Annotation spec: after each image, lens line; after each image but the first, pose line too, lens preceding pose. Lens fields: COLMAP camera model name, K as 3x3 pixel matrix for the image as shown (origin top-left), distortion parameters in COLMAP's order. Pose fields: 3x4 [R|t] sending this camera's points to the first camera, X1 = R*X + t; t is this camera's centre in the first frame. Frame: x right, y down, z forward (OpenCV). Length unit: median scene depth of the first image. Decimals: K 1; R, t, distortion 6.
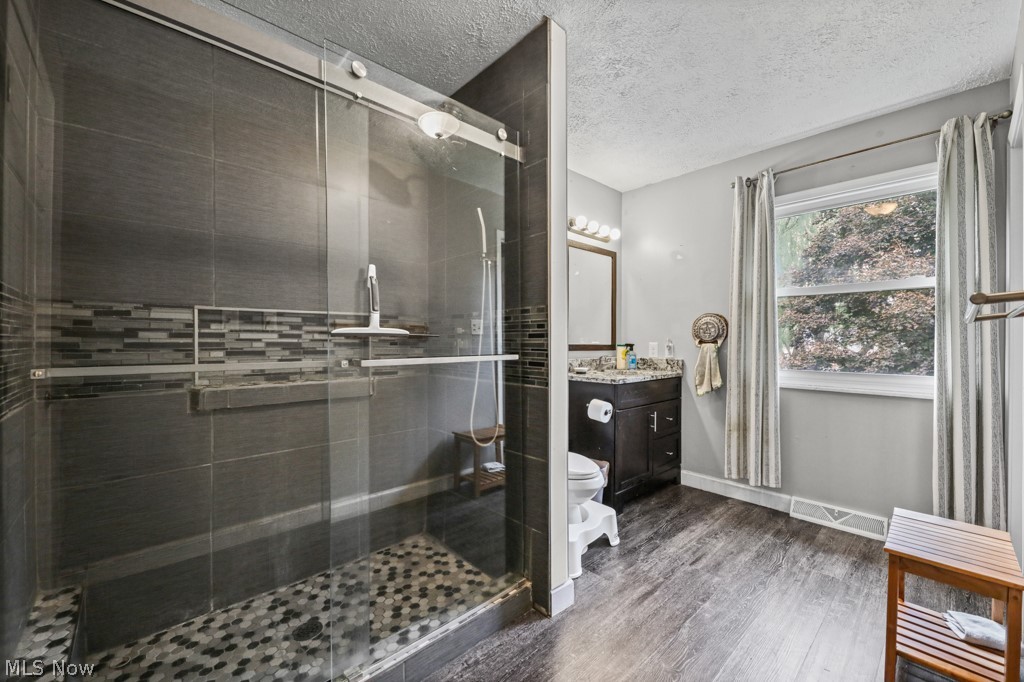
lens RADIAL K [[410.7, 0, 506.8], [0, 410.7, 343.6], [0, 0, 1]] dist [0.010467, -0.007989]
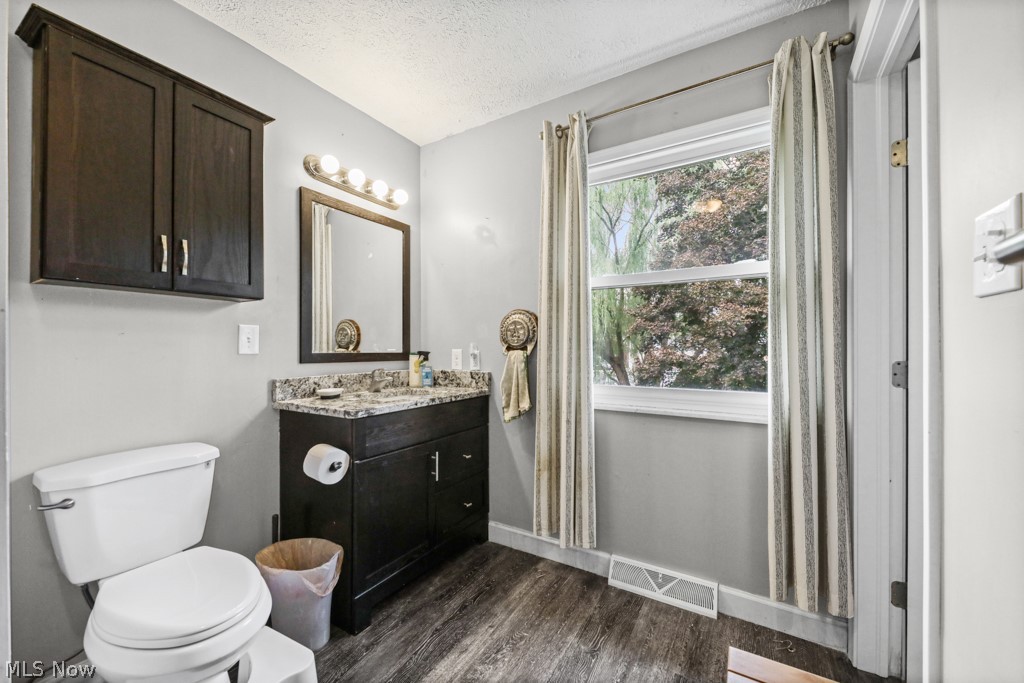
lens RADIAL K [[408.2, 0, 516.1], [0, 408.2, 348.9], [0, 0, 1]] dist [0.000810, -0.000092]
pose [[0.956392, -0.005300, 0.292038, 0.296505], [0.006174, 0.999979, -0.002072, -0.001453], [-0.292021, 0.003784, 0.956404, 0.324645]]
